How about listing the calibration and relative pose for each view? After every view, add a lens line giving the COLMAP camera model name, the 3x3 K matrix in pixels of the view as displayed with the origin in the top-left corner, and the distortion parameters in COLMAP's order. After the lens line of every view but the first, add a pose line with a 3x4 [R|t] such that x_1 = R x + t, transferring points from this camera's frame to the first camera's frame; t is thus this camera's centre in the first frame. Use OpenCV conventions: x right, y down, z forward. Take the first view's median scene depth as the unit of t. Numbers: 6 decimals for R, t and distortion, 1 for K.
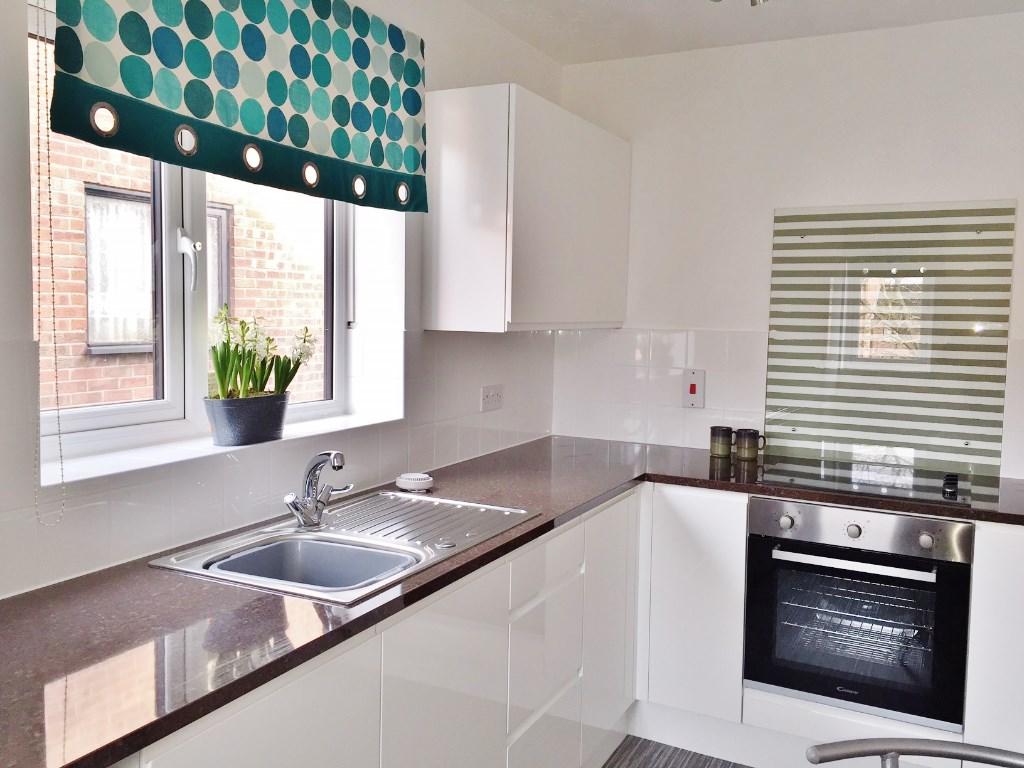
lens RADIAL K [[880.5, 0, 506.8], [0, 880.5, 364.3], [0, 0, 1]] dist [0.104295, -0.138403]
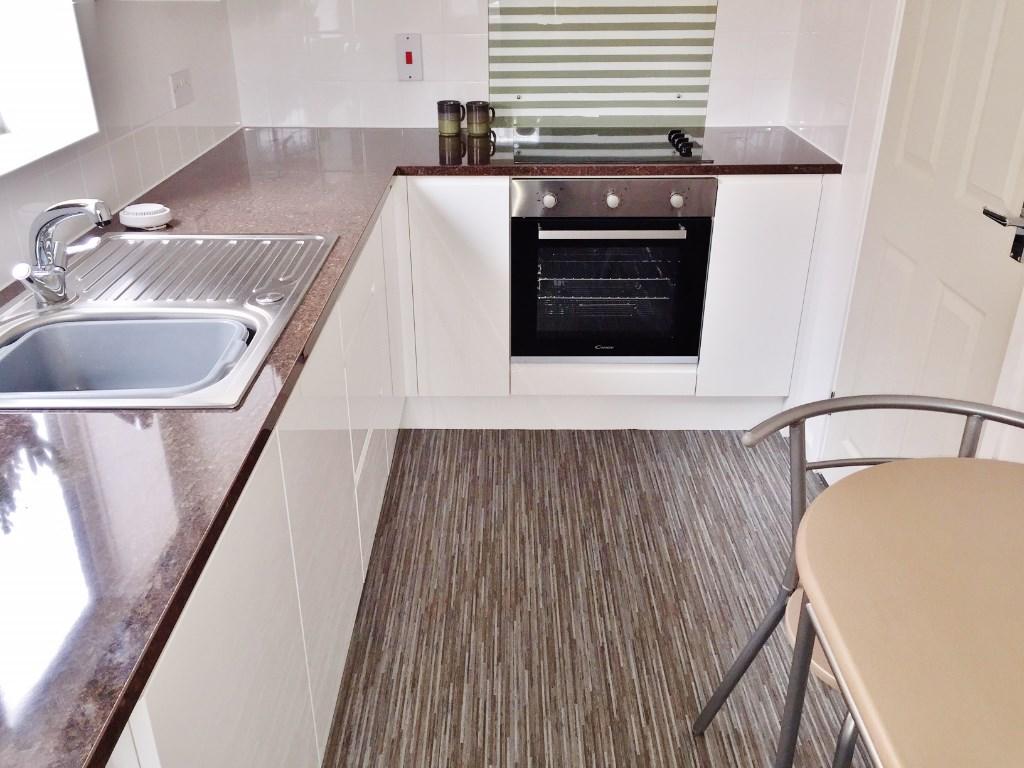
lens RADIAL K [[880.5, 0, 506.8], [0, 880.5, 364.3], [0, 0, 1]] dist [0.104295, -0.138403]
pose [[0.889189, -0.212207, 0.405353, -0.187862], [0.047968, 0.924294, 0.378654, -0.031390], [-0.455019, -0.317251, 0.832052, 0.183565]]
